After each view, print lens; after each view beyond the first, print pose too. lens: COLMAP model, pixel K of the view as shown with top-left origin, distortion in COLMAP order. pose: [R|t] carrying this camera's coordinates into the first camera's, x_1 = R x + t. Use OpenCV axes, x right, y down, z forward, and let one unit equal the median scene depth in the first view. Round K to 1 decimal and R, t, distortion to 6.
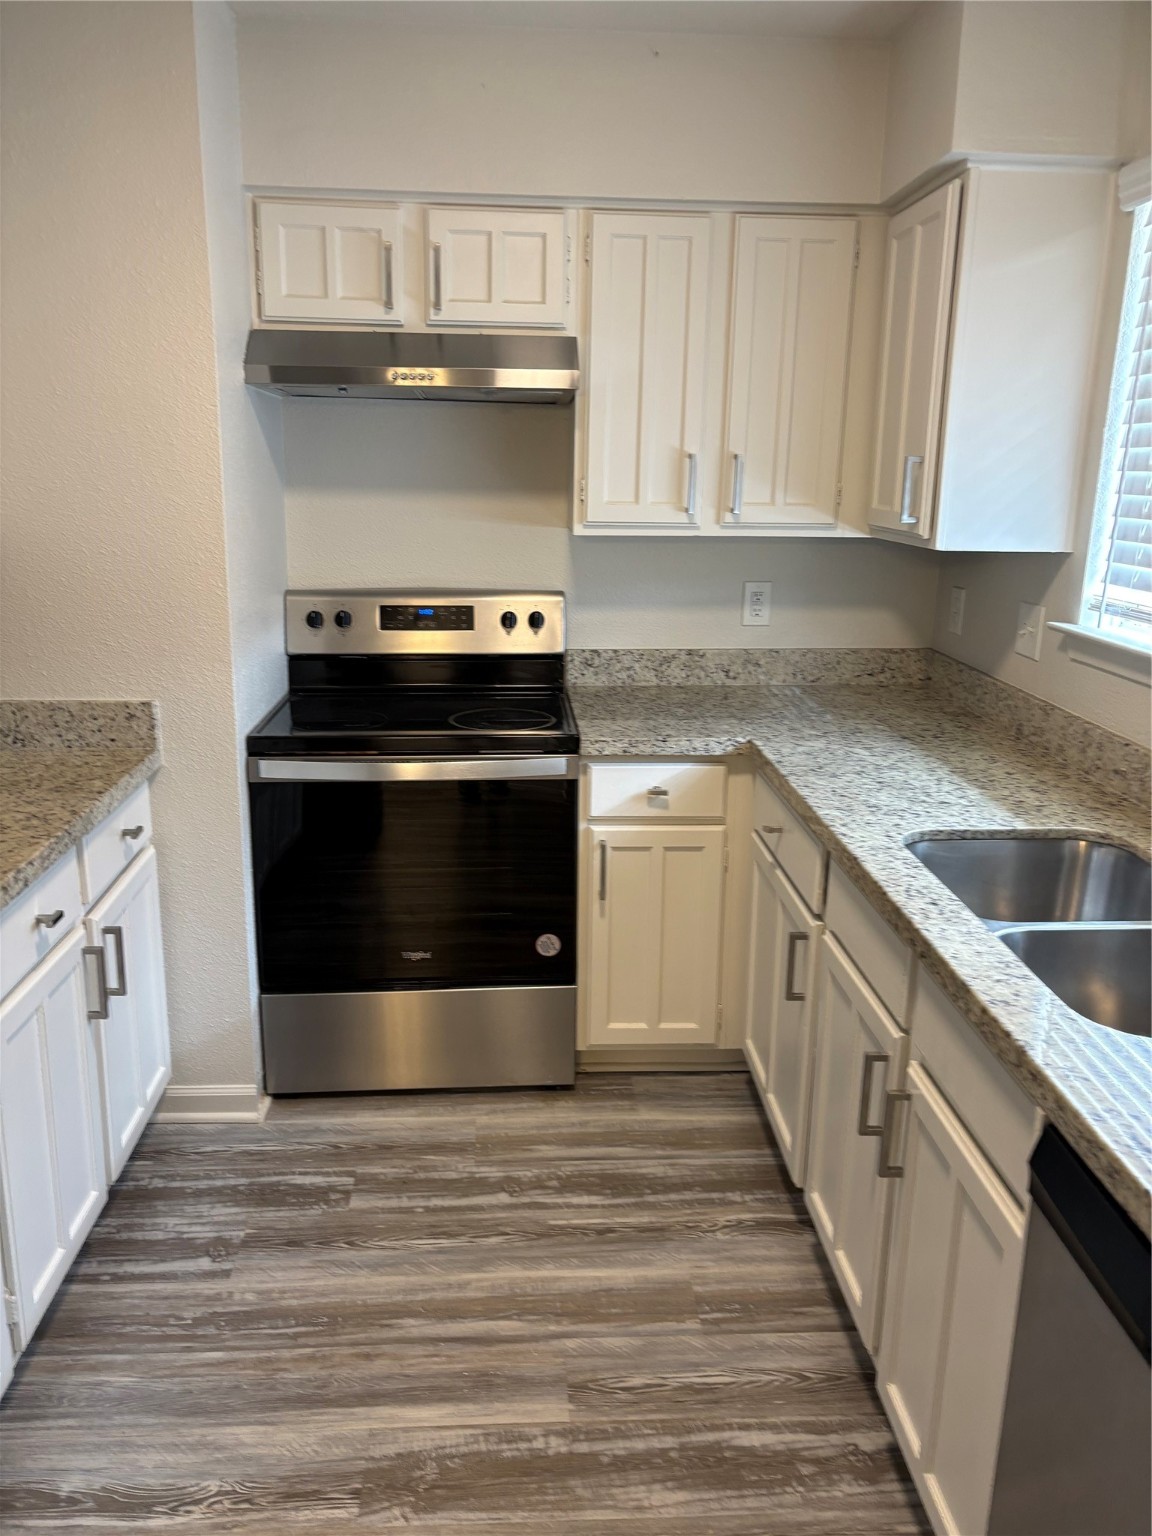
lens RADIAL K [[1162.4, 0, 576.0], [0, 1162.4, 768.0], [0, 0, 1]] dist [0.027336, -0.040709]
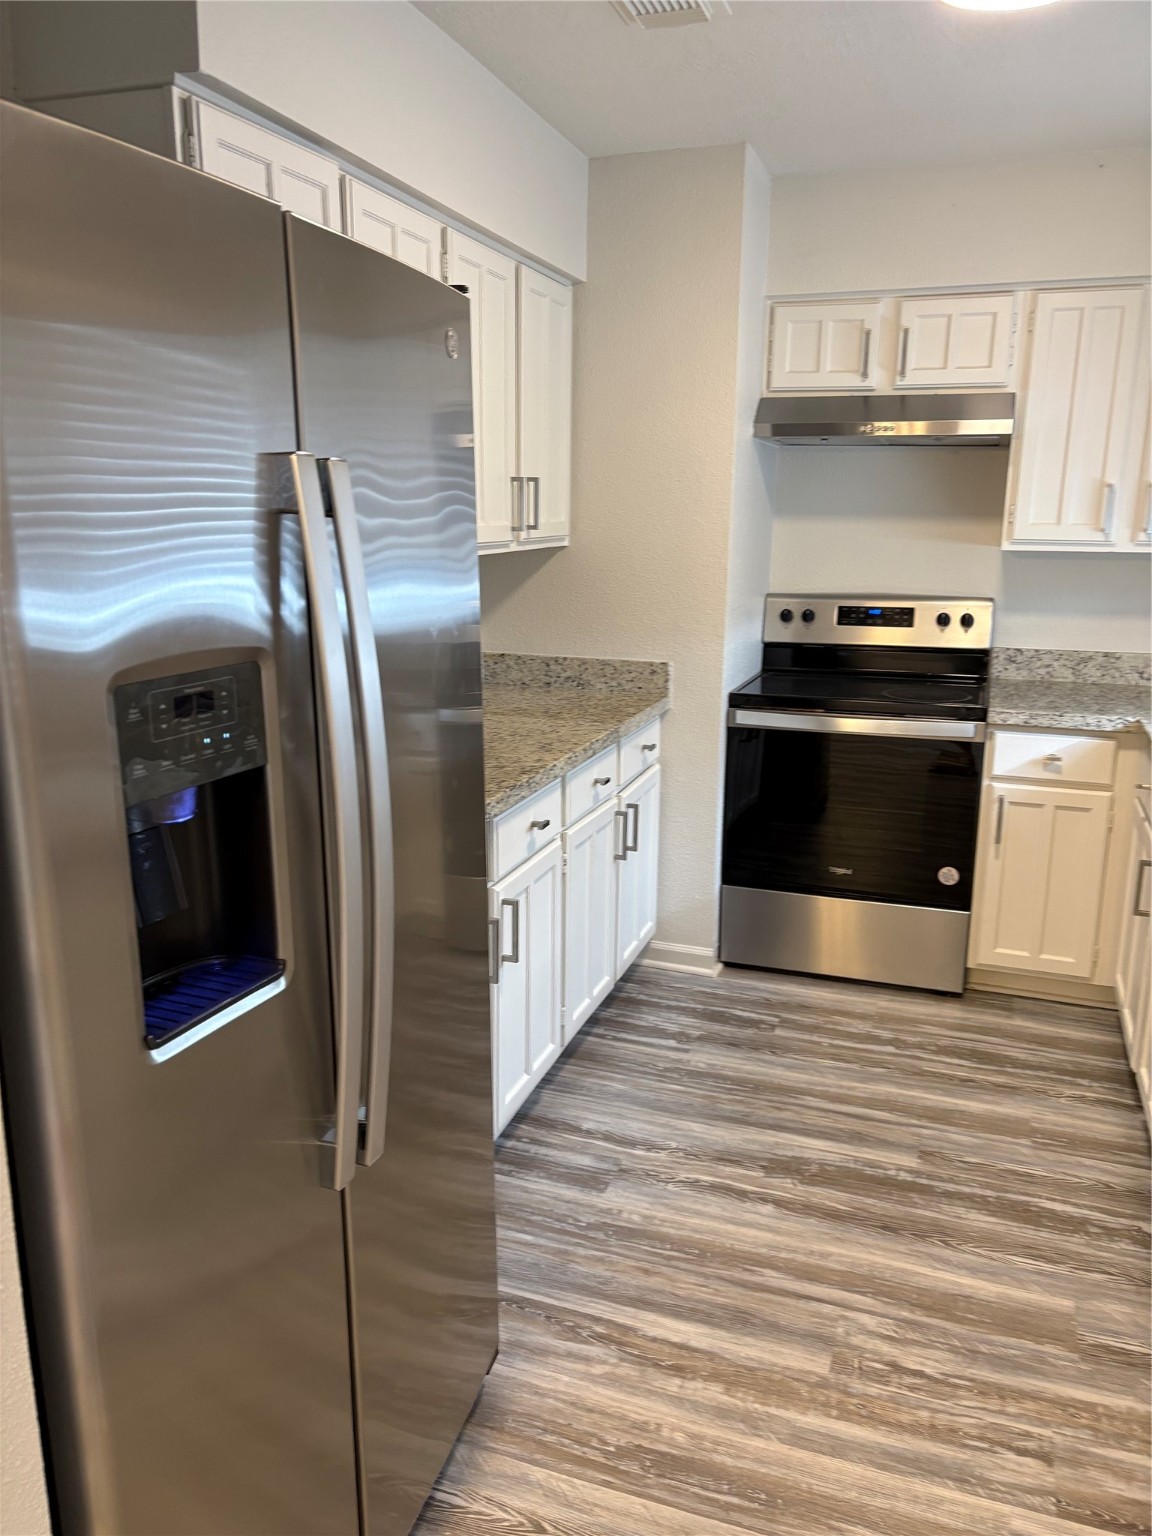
lens RADIAL K [[1162.4, 0, 576.0], [0, 1162.4, 768.0], [0, 0, 1]] dist [0.027336, -0.040709]
pose [[0.921685, 0.081295, -0.379326, 0.077075], [-0.092949, 0.995593, -0.012477, 0.095670], [0.376640, 0.046757, 0.925179, -0.333000]]
